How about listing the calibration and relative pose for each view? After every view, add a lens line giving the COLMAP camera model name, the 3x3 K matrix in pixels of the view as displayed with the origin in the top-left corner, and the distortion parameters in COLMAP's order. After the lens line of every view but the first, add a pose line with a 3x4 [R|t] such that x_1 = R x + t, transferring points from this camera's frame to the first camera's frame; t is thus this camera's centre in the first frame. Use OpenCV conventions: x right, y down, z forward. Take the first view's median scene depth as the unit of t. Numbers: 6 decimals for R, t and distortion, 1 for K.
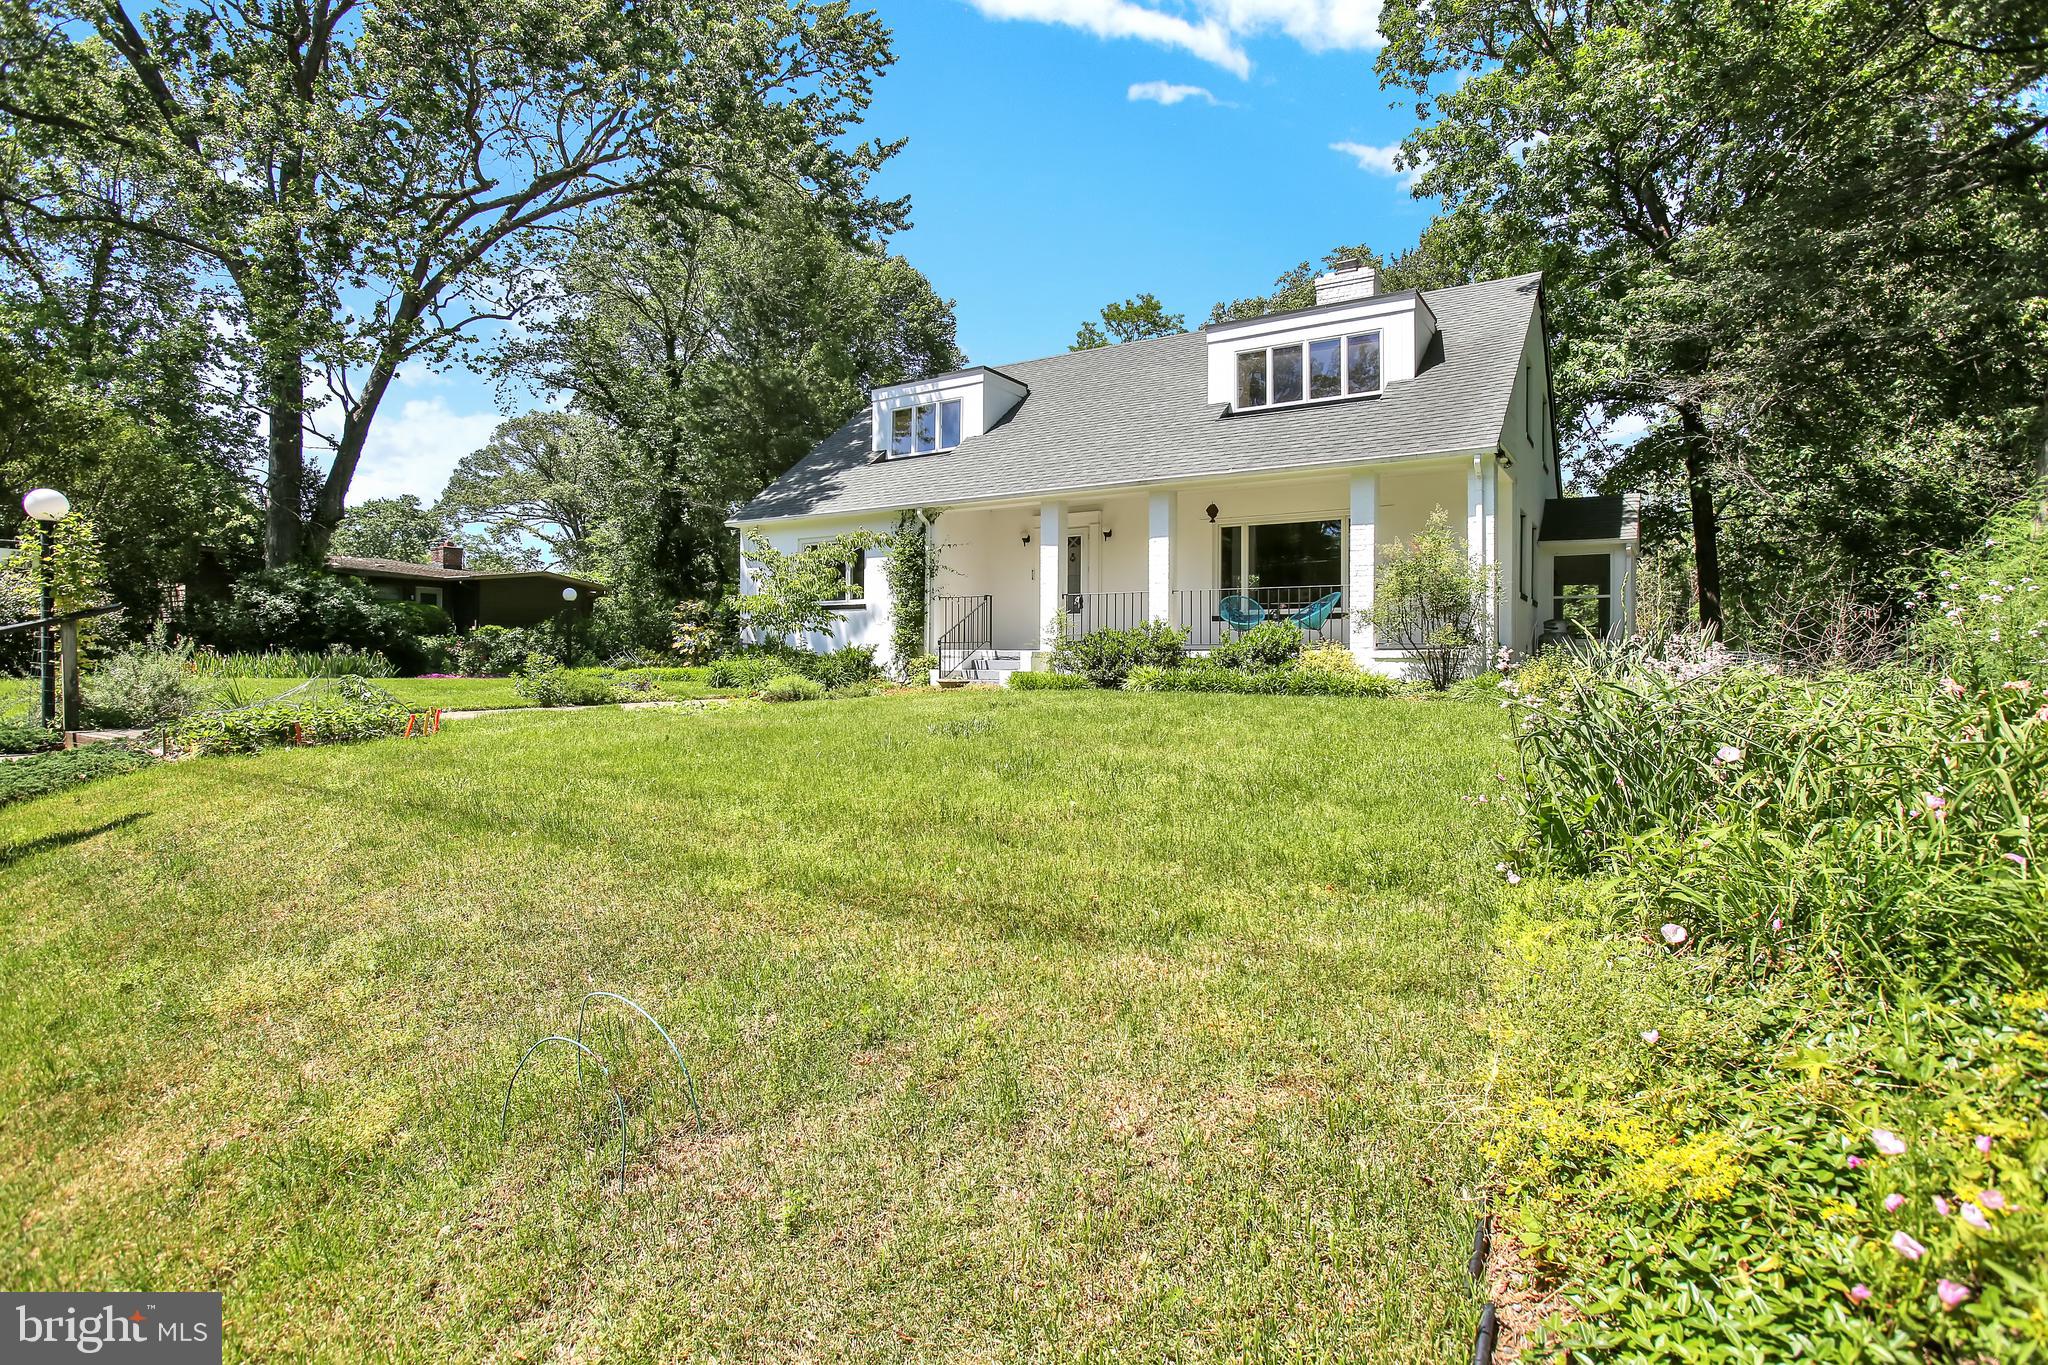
lens RADIAL K [[1084.0, 0, 1022.2], [0, 1084.0, 668.1], [0, 0, 1]] dist [-0.000030, -0.000056]
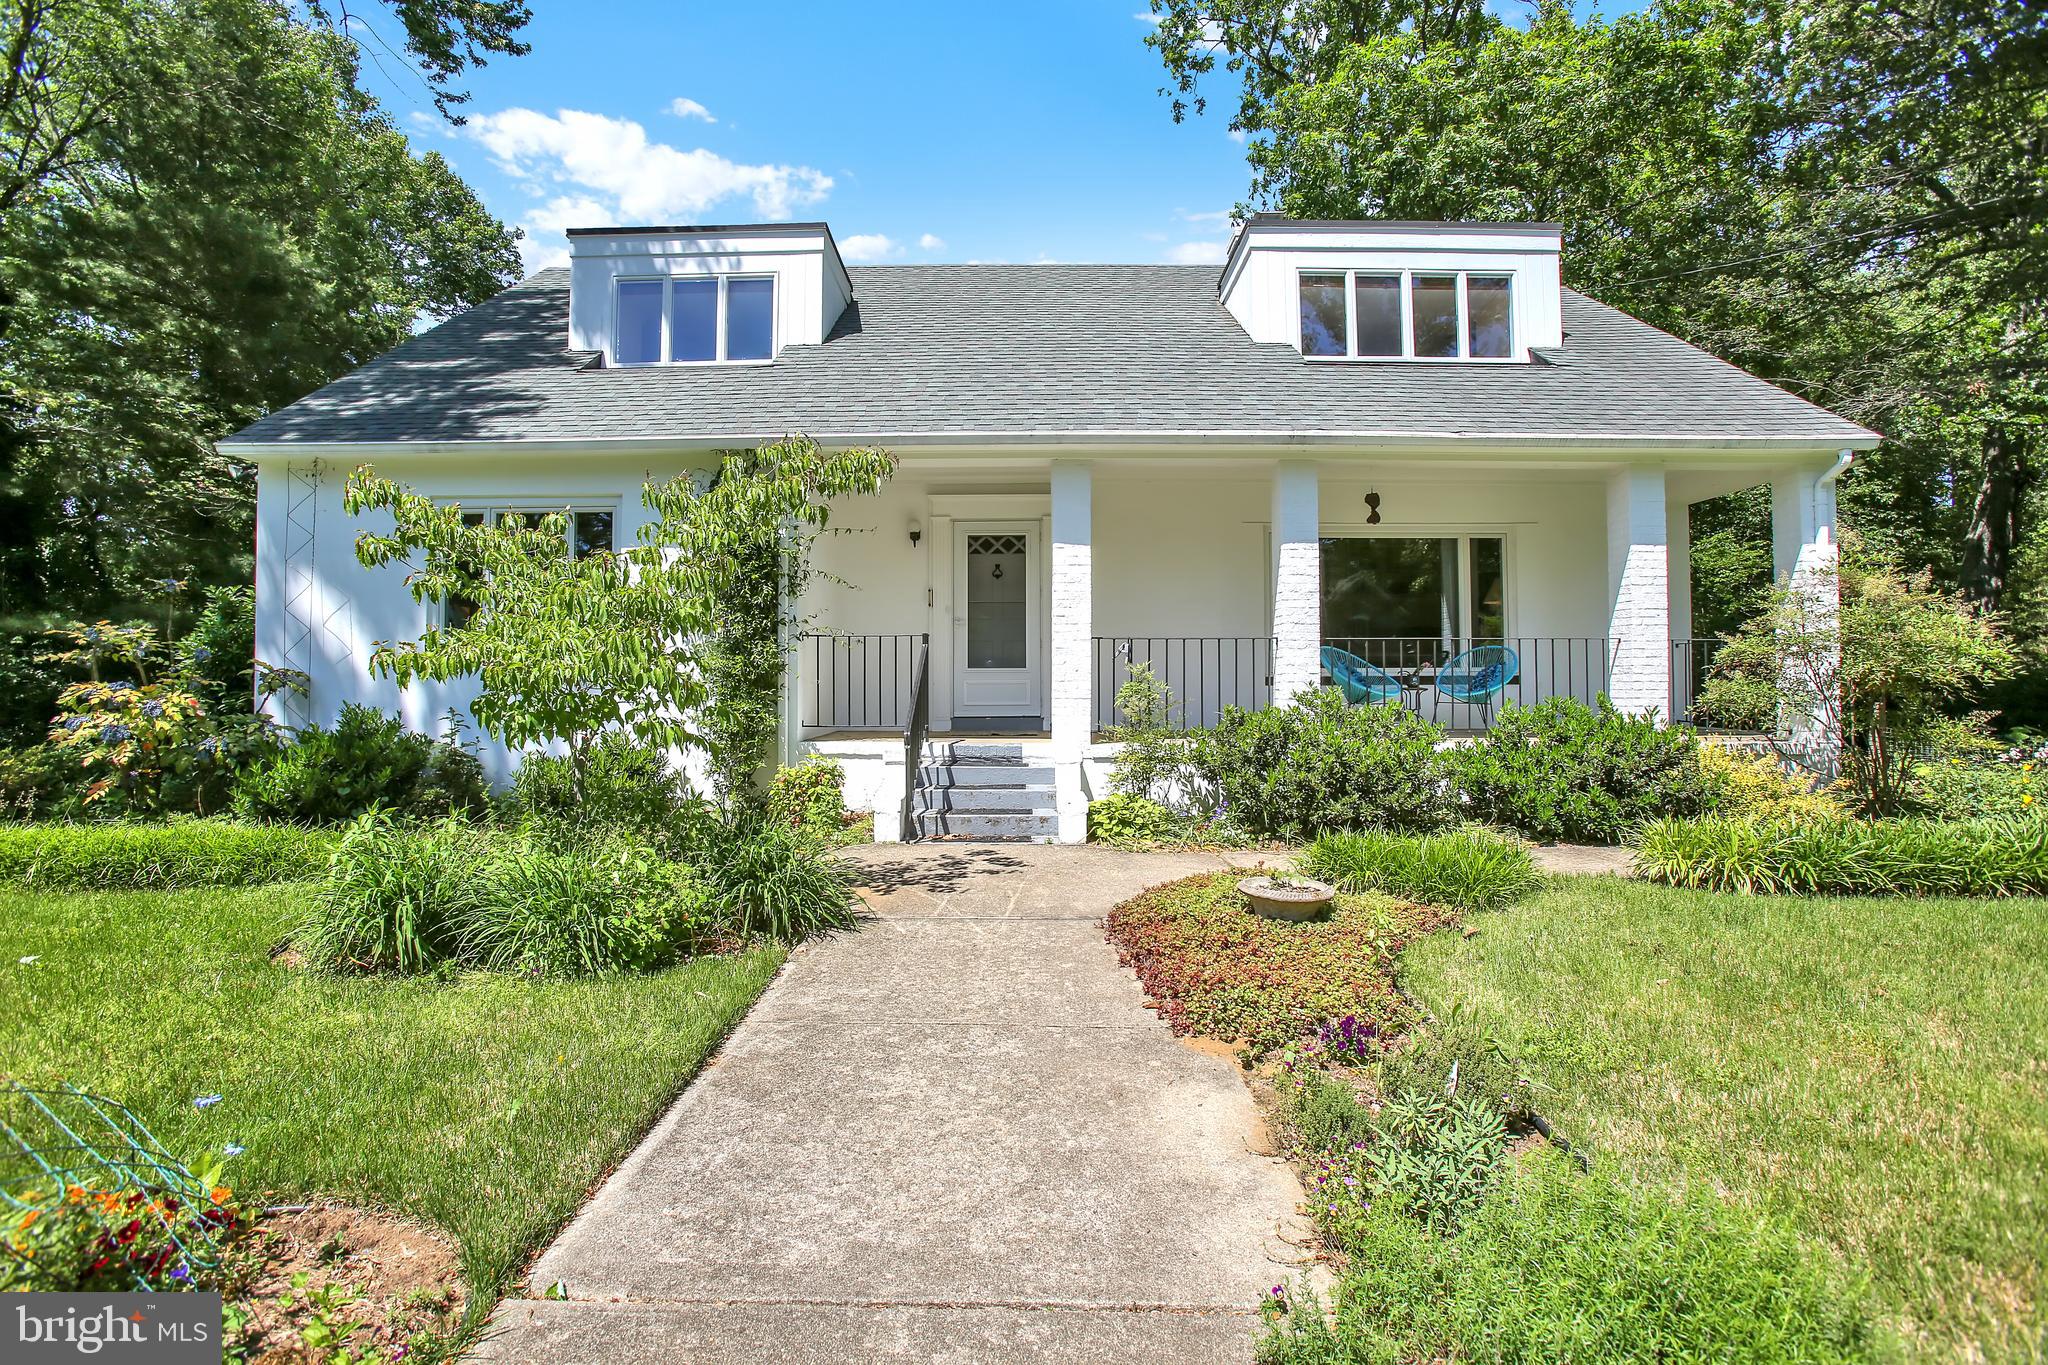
lens RADIAL K [[887.8, 0, 1026.6], [0, 887.8, 700.5], [0, 0, 1]] dist [-0.015126, 0.000210]
pose [[0.838619, -0.017167, 0.544448, -0.216806], [0.008512, 0.999794, 0.018414, -0.040972], [-0.544652, -0.010808, 0.838593, 0.596174]]
